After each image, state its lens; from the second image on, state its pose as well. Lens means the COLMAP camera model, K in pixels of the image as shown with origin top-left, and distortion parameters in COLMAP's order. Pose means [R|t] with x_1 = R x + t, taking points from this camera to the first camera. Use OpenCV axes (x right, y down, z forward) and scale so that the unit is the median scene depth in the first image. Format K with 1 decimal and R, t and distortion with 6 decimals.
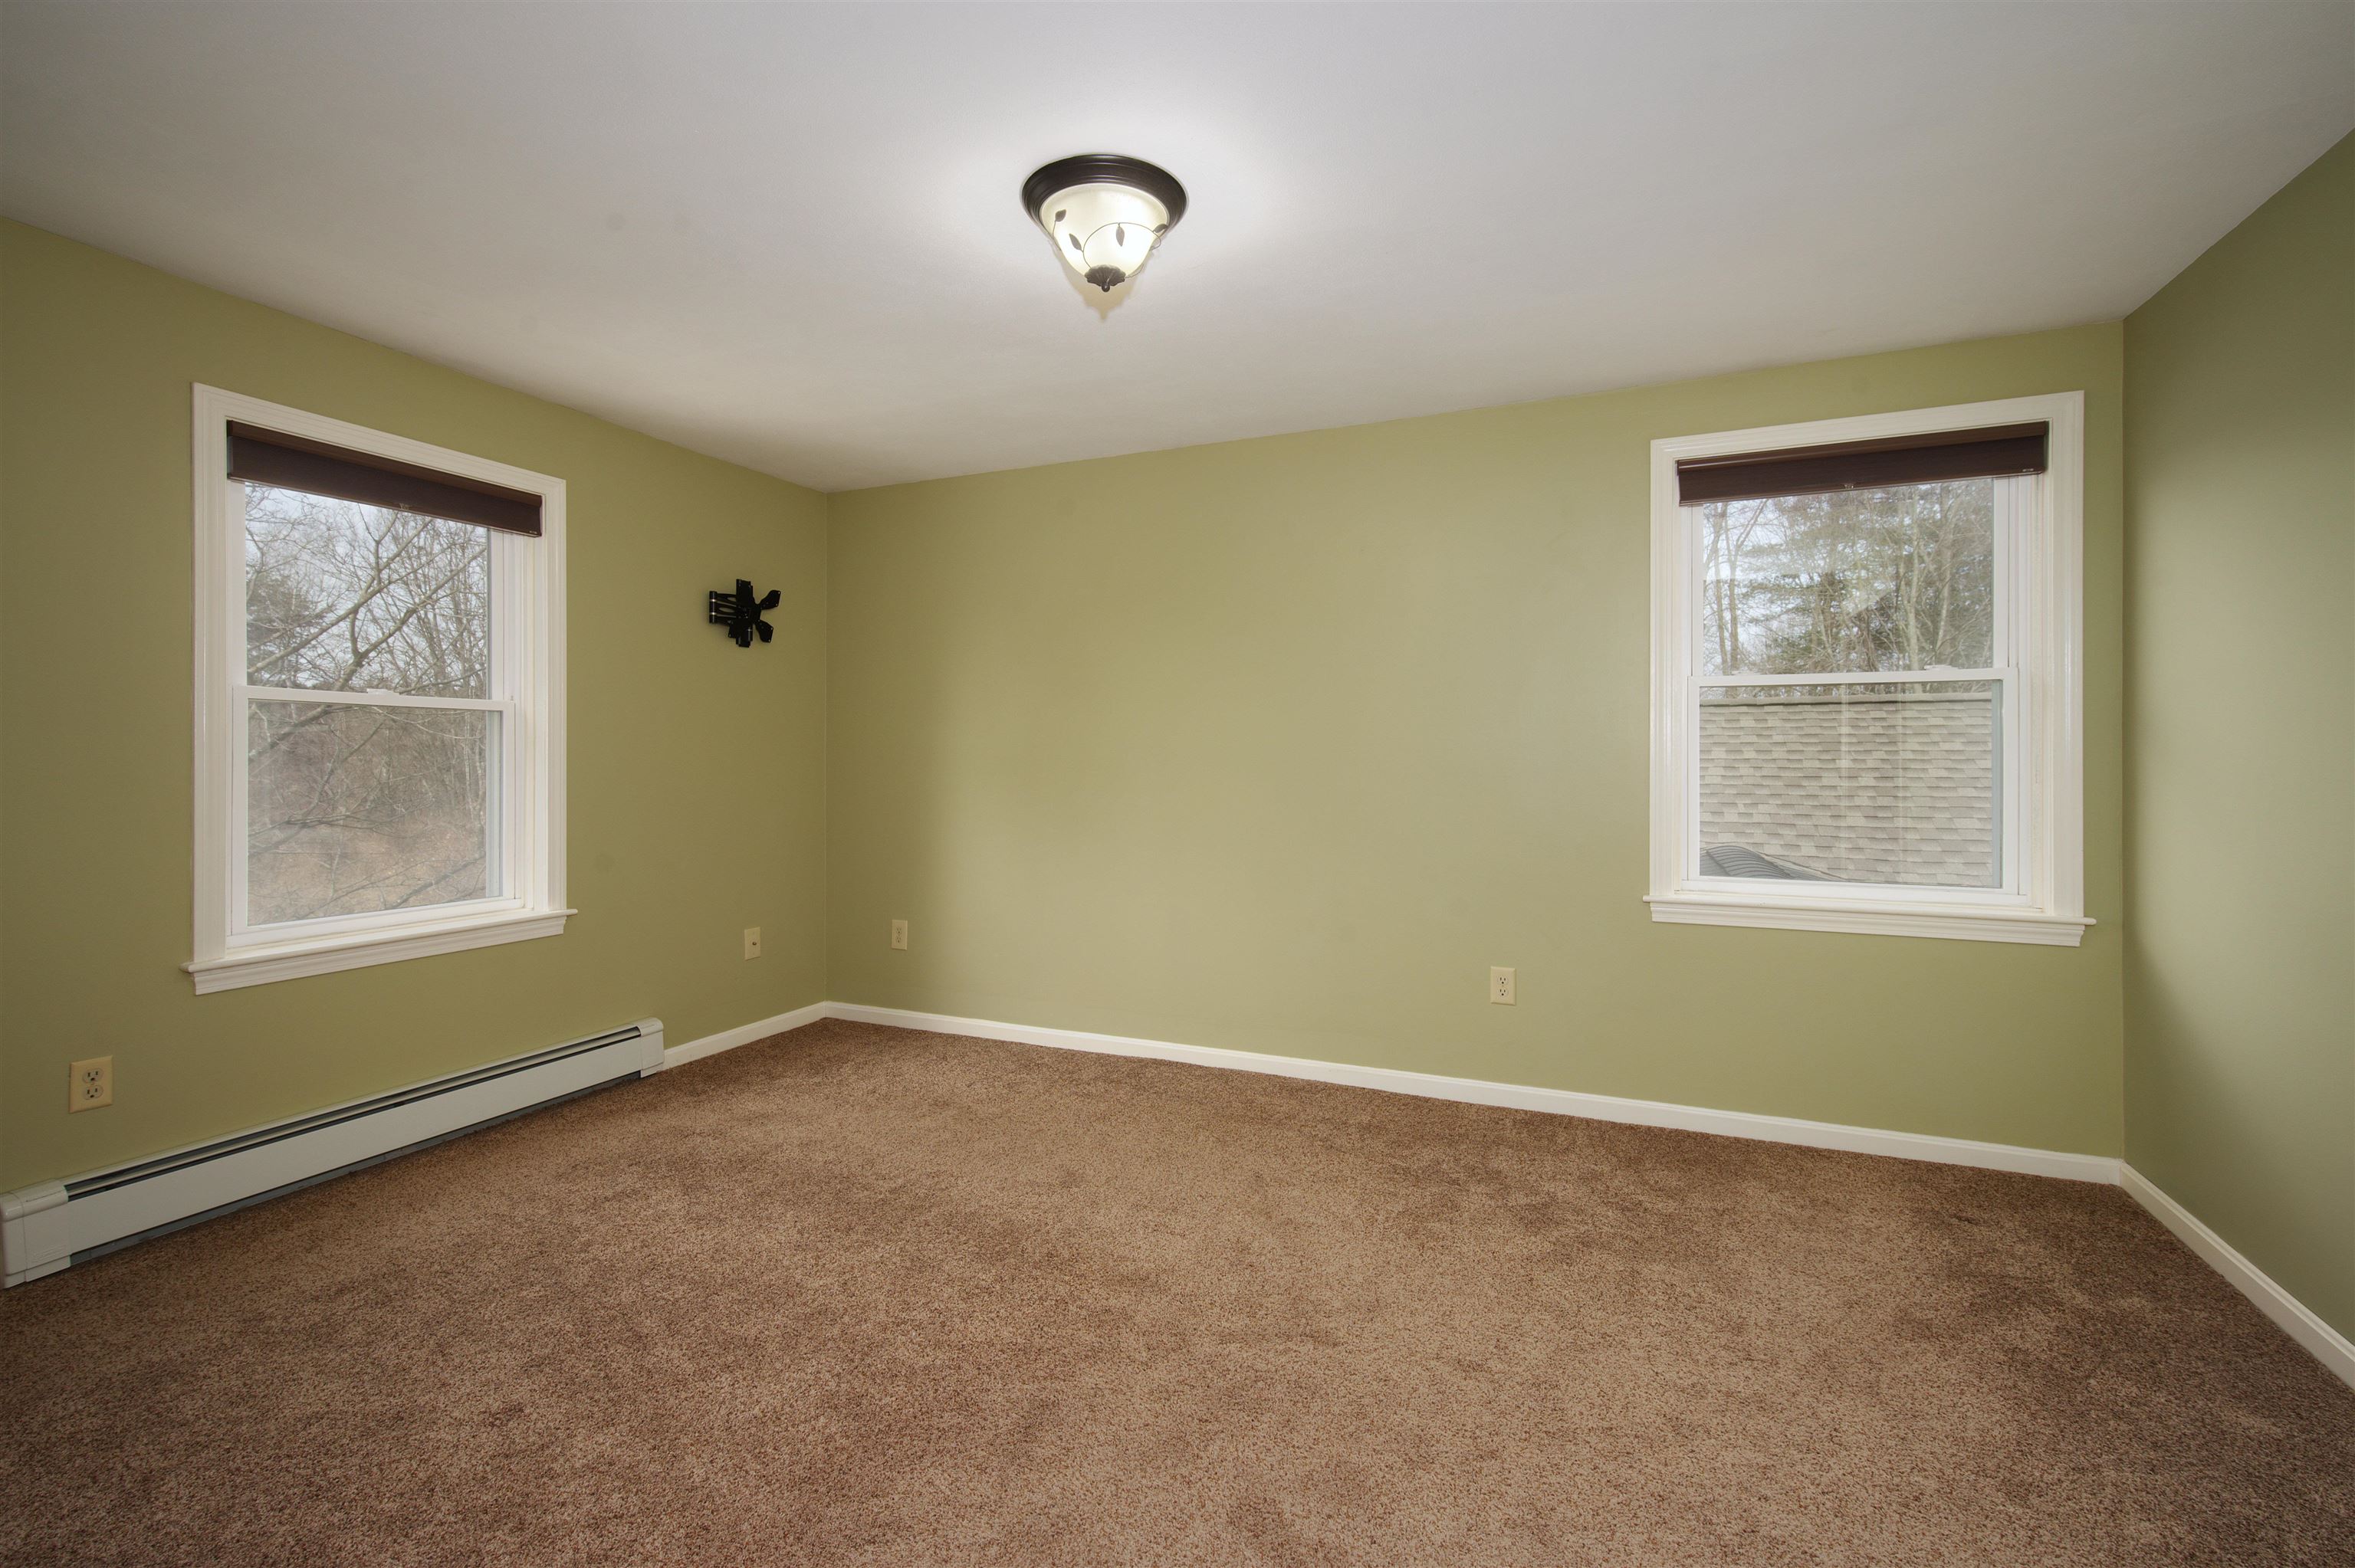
lens RADIAL K [[1027.3, 0, 1175.4], [0, 1027.3, 738.9], [0, 0, 1]] dist [0.001637, 0.000122]
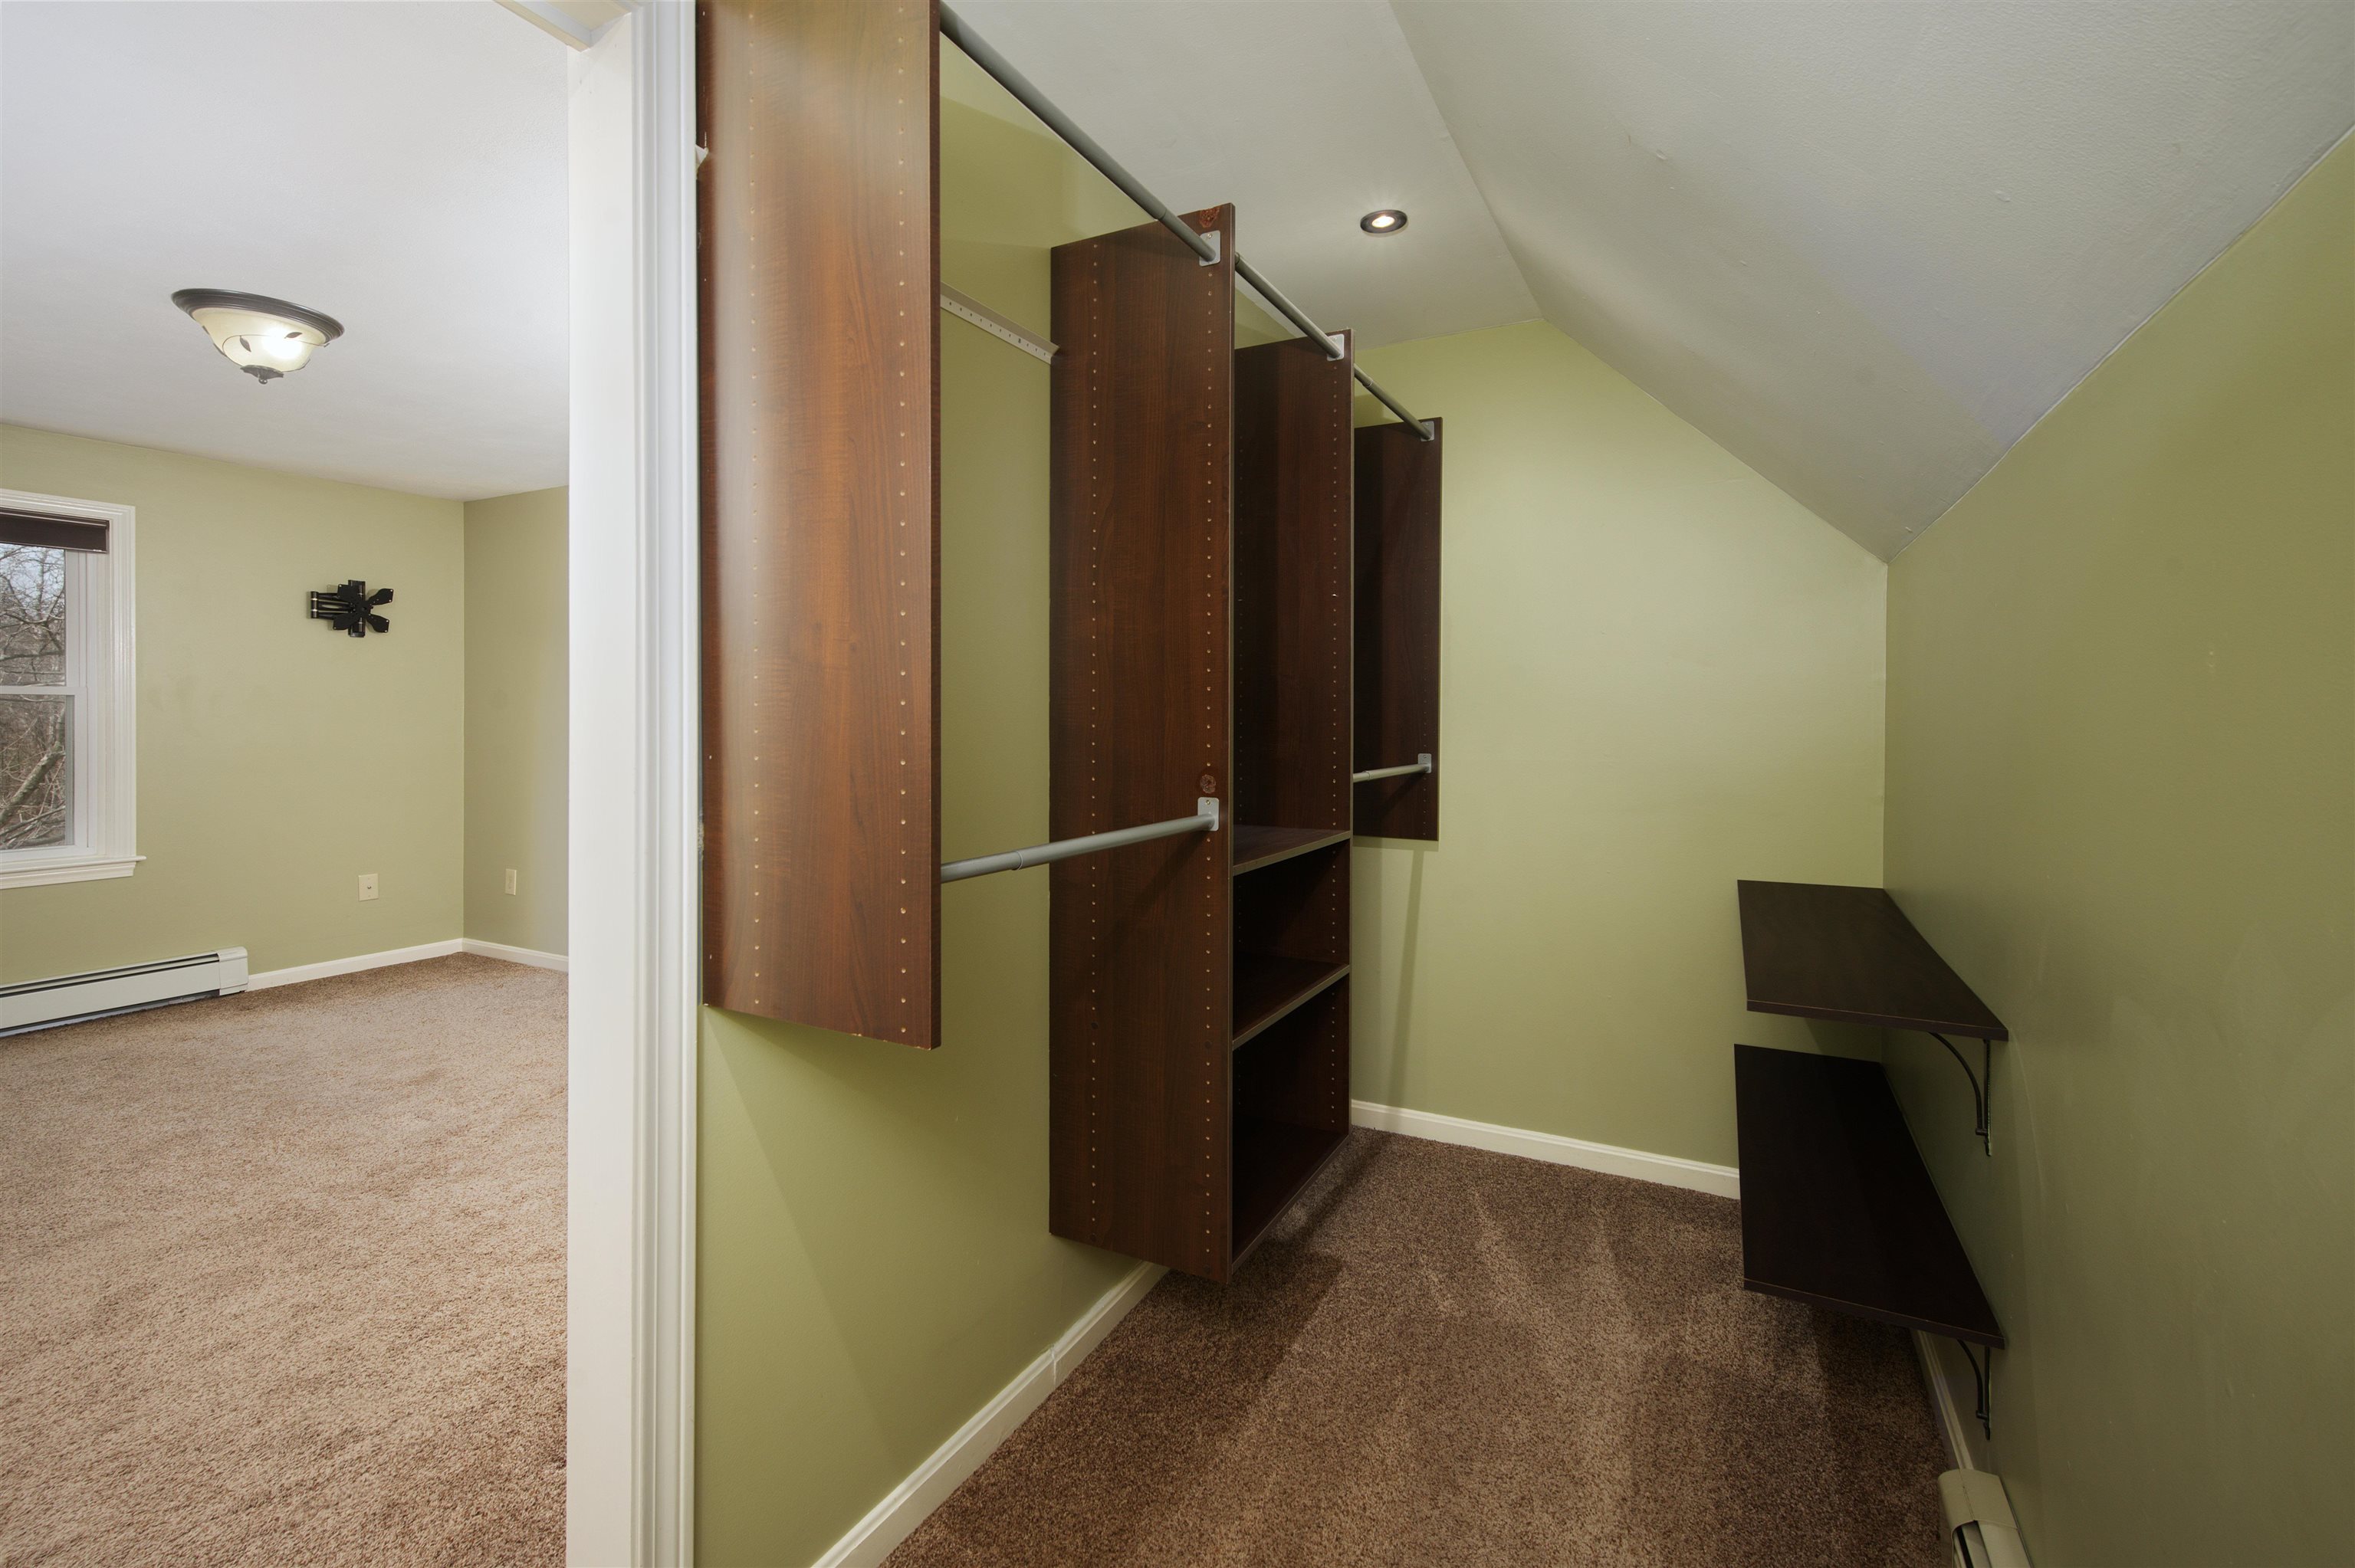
lens RADIAL K [[1023.6, 0, 1180.2], [0, 1023.6, 705.5], [0, 0, 1]] dist [0.001067, 0.000322]
pose [[0.997194, 0.002245, -0.074824, 0.693916], [-0.001554, 0.999956, 0.009287, -0.025919], [0.074842, -0.009144, 0.997153, -0.119720]]
